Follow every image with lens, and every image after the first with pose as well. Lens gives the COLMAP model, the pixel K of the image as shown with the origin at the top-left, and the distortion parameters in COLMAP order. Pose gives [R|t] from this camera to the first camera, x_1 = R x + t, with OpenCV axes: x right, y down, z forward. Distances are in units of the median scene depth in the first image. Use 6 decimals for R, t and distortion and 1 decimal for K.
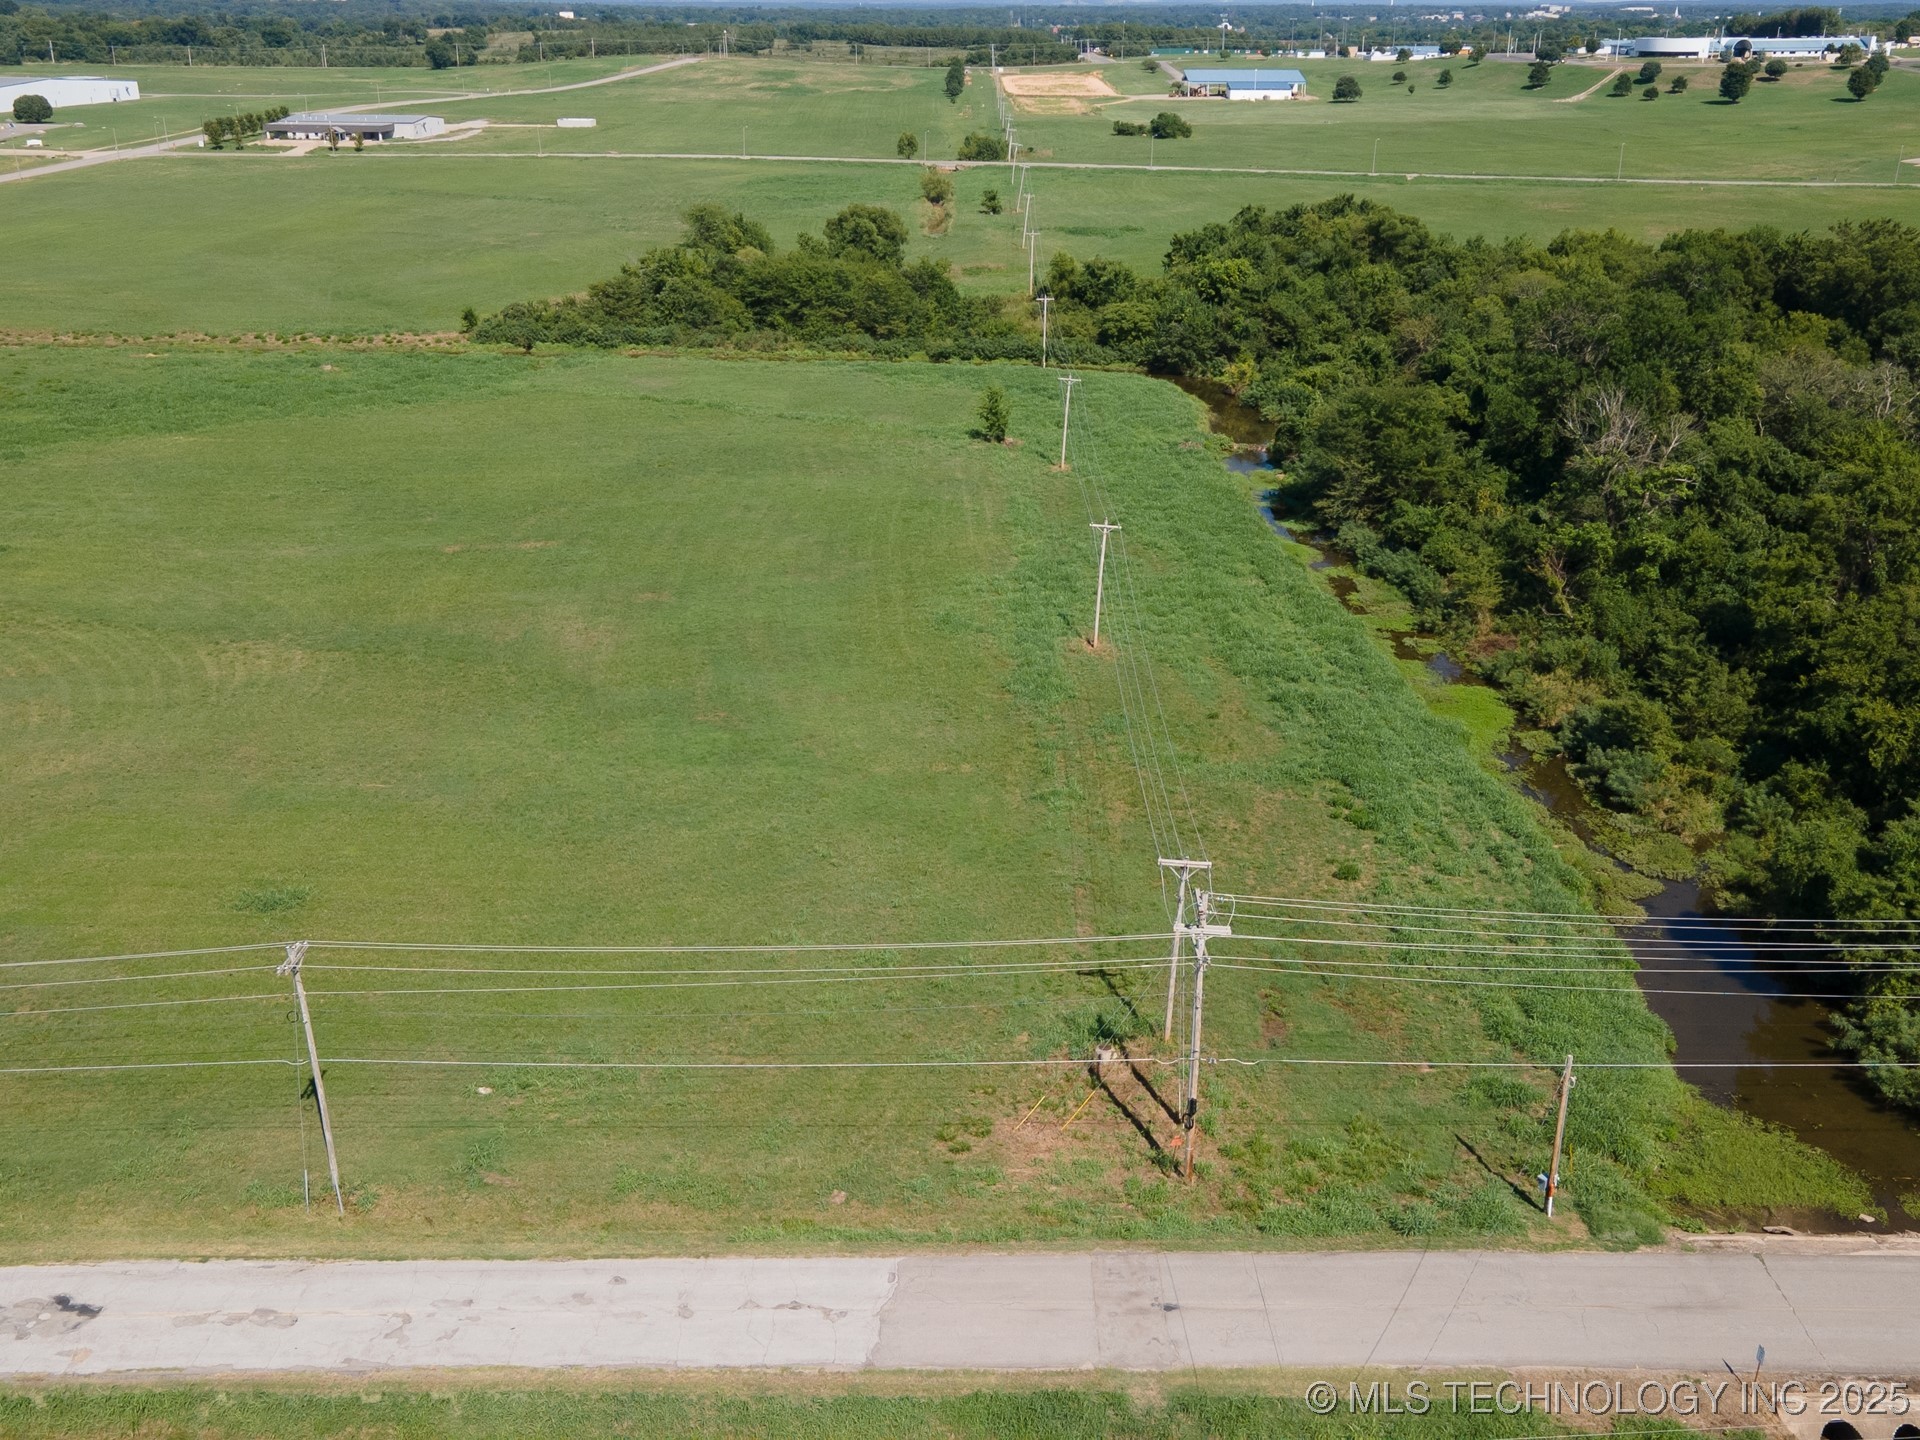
lens RADIAL K [[1364.6, 0, 963.3], [0, 1364.6, 712.9], [0, 0, 1]] dist [-0.000316, 0.004818]
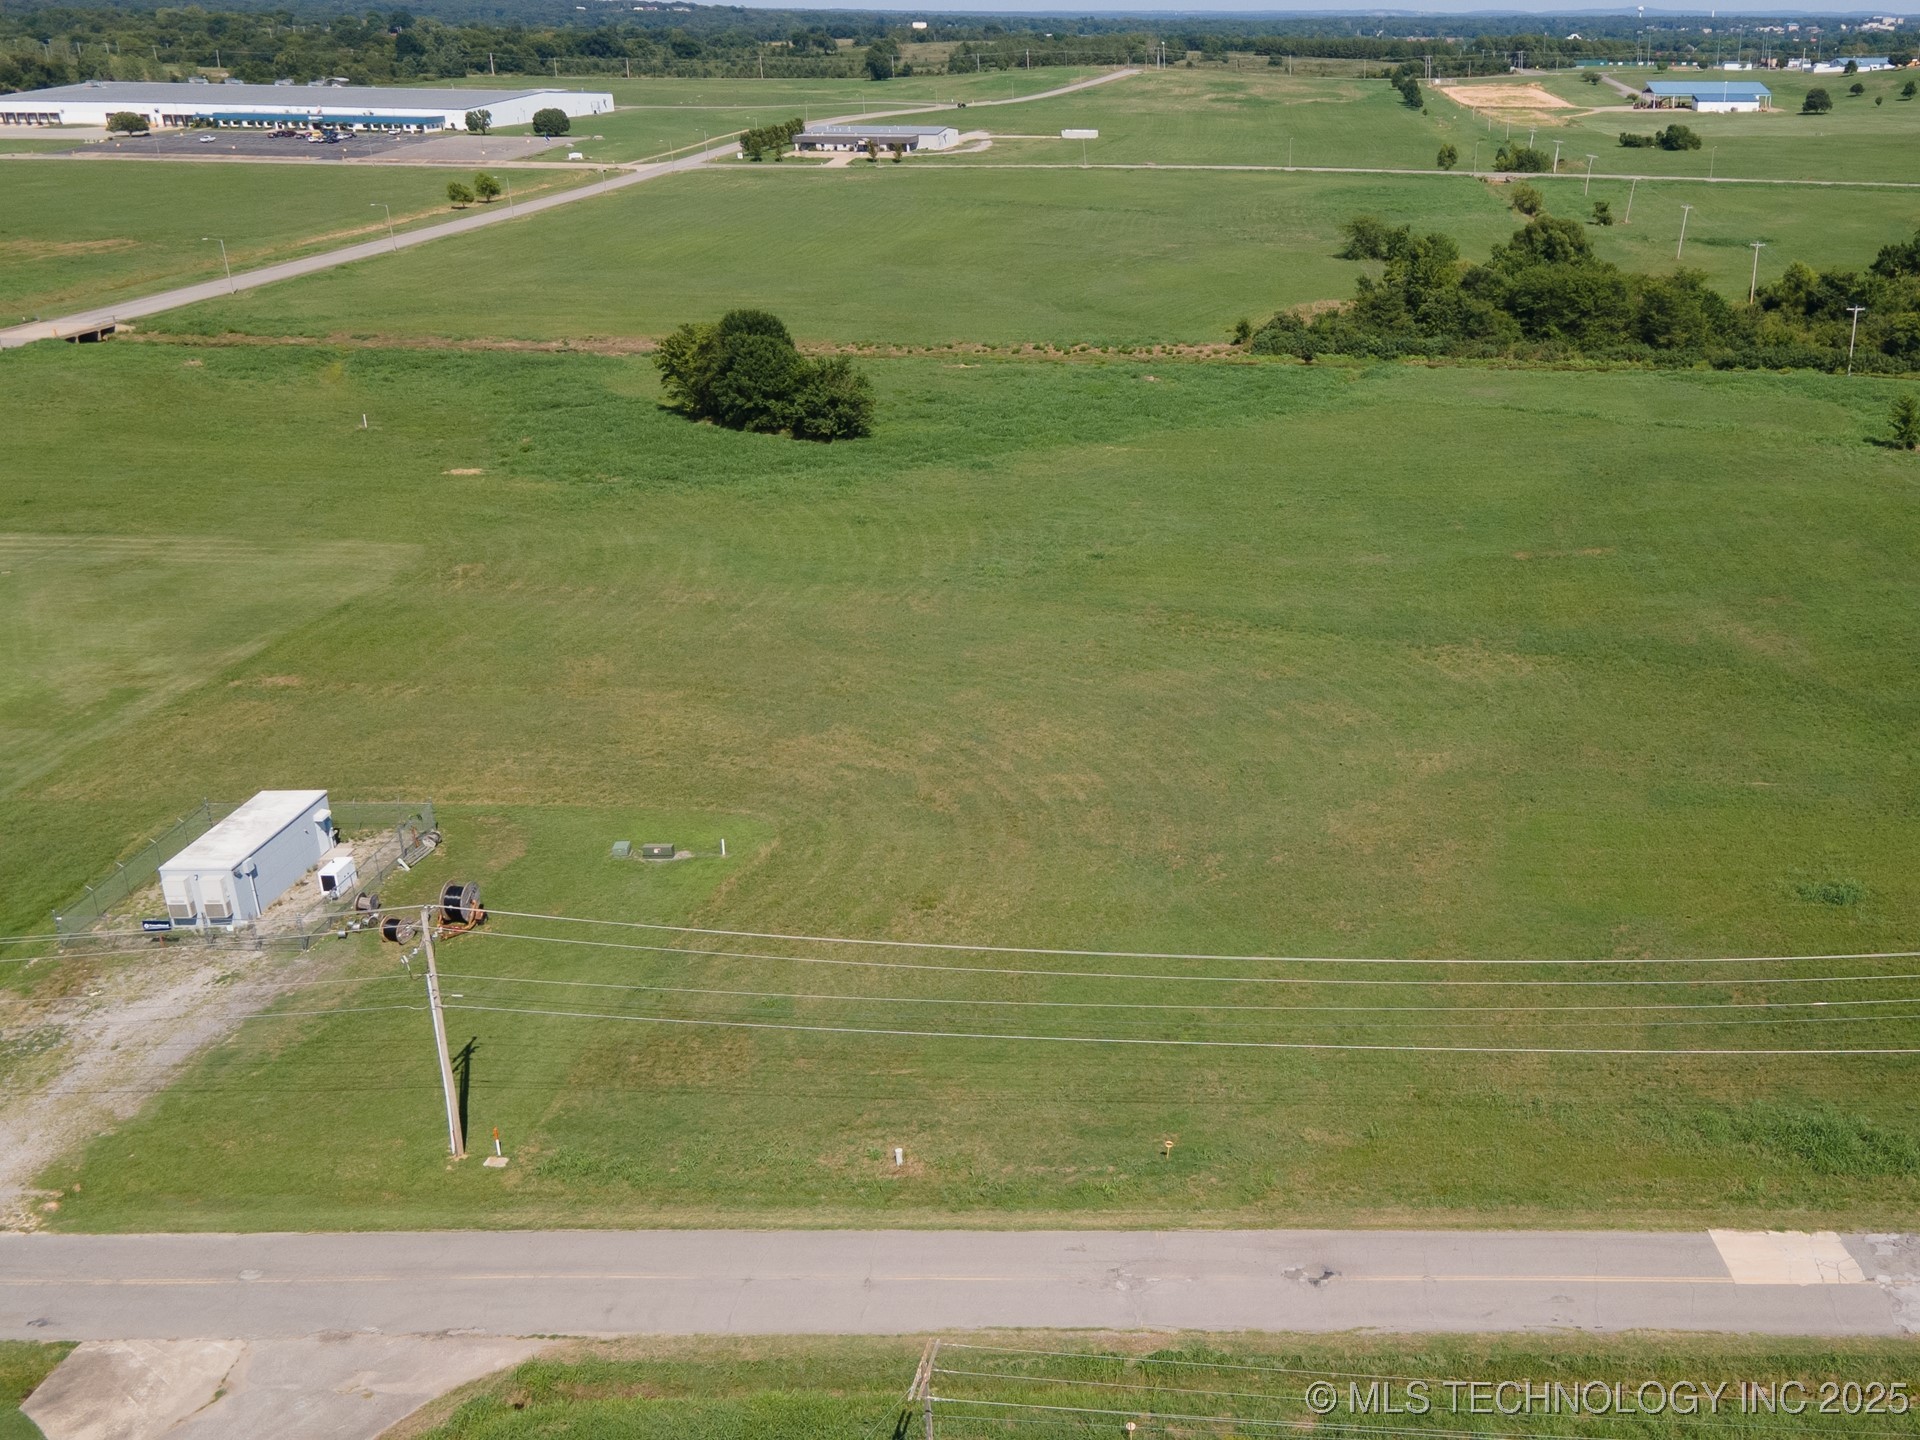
lens RADIAL K [[1364.6, 0, 966.3], [0, 1364.6, 729.1], [0, 0, 1]] dist [-0.000316, 0.004818]
pose [[0.999875, -0.005593, 0.014812, -0.401324], [0.005527, 0.999975, 0.004502, 0.001327], [-0.014837, -0.004420, 0.999880, -0.007323]]
